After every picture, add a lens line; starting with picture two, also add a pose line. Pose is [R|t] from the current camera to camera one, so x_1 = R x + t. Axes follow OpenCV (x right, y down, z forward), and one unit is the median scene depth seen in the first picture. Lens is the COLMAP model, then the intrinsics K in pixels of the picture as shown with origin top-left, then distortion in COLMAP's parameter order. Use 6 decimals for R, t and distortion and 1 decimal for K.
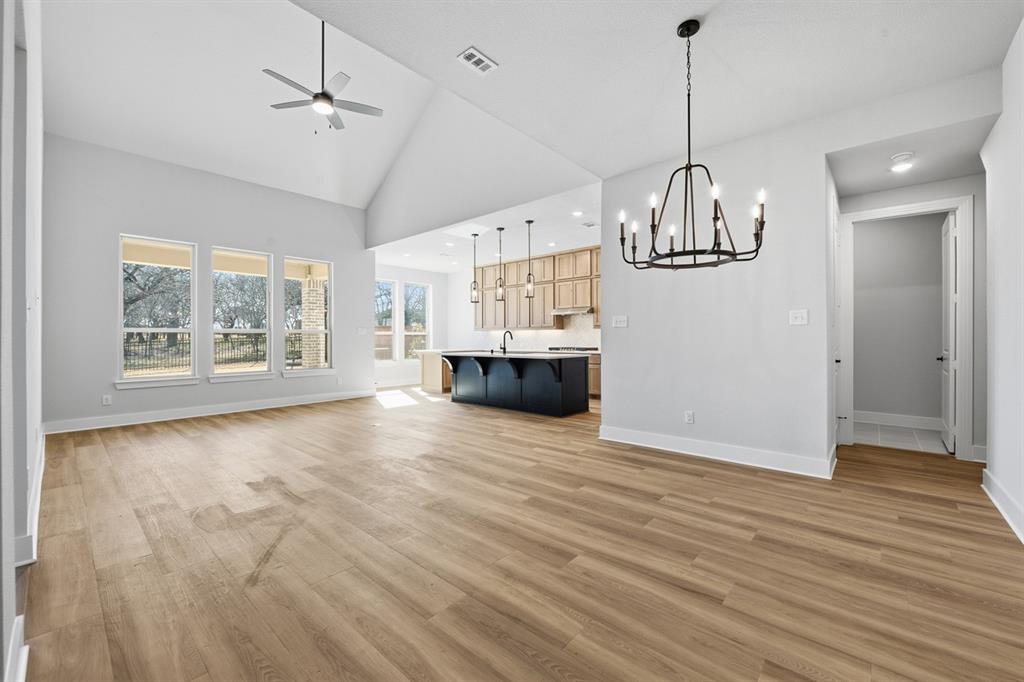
lens RADIAL K [[409.6, 0, 517.6], [0, 409.6, 340.8], [0, 0, 1]] dist [-0.008744, -0.000061]
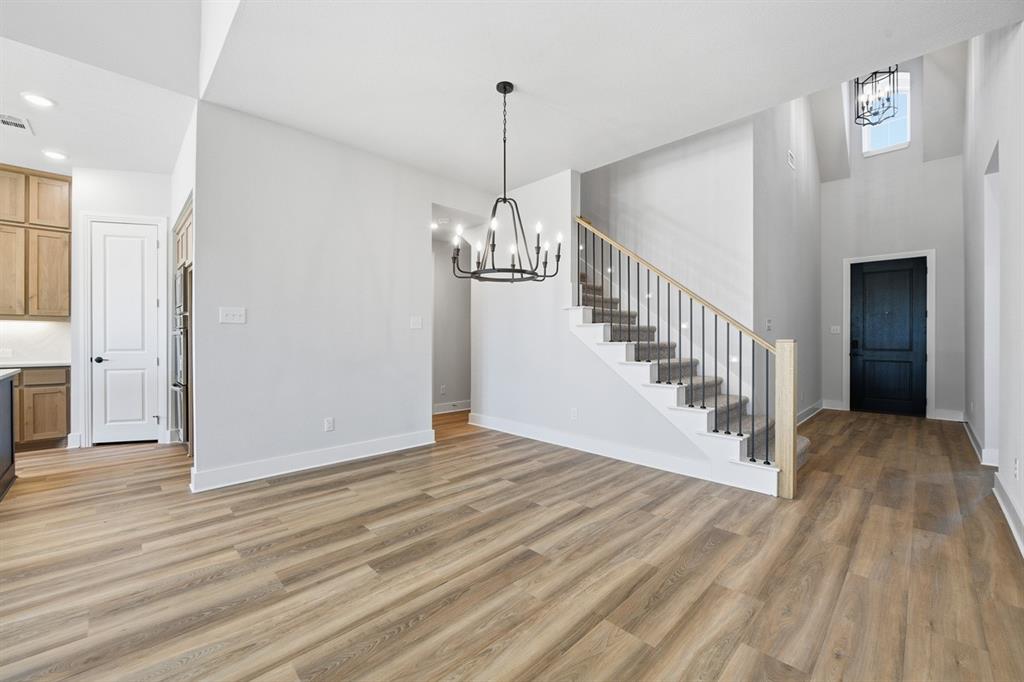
lens RADIAL K [[411.0, 0, 516.5], [0, 411.0, 340.9], [0, 0, 1]] dist [-0.010105, 0.000053]
pose [[0.069667, -0.002266, 0.997568, -0.306360], [0.005210, 0.999985, 0.001907, -0.000600], [-0.997557, 0.005064, 0.069678, 0.330635]]
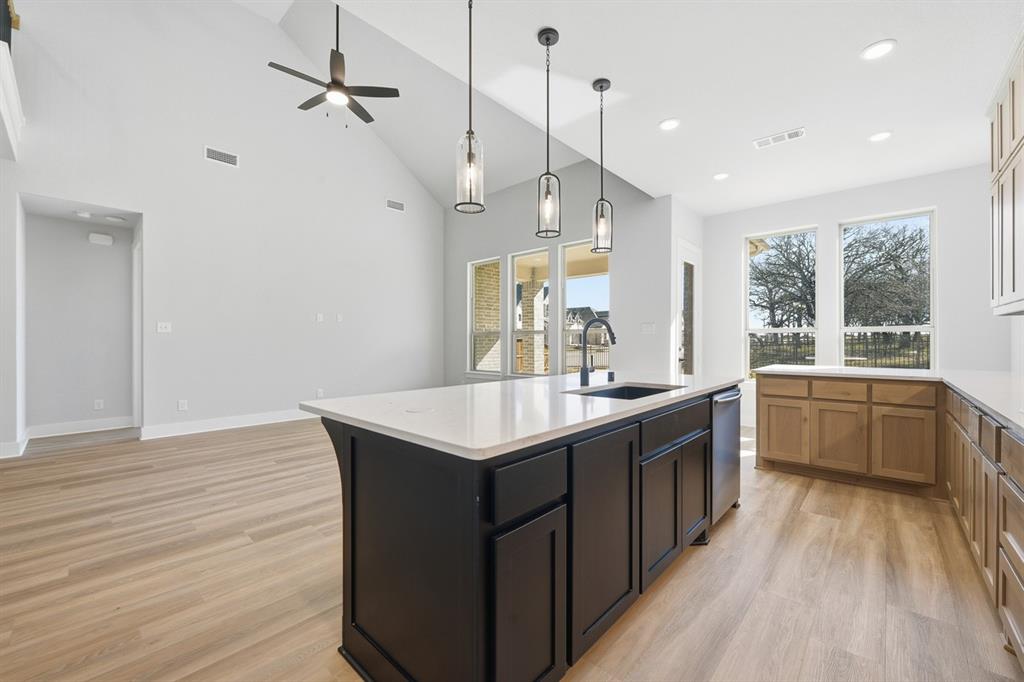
lens RADIAL K [[409.6, 0, 517.6], [0, 409.6, 340.8], [0, 0, 1]] dist [-0.008744, -0.000061]
pose [[-0.017381, 0.002636, -0.999845, 0.338993], [-0.005047, 0.999984, 0.002724, -0.007074], [0.999836, 0.005094, -0.017367, 1.044201]]
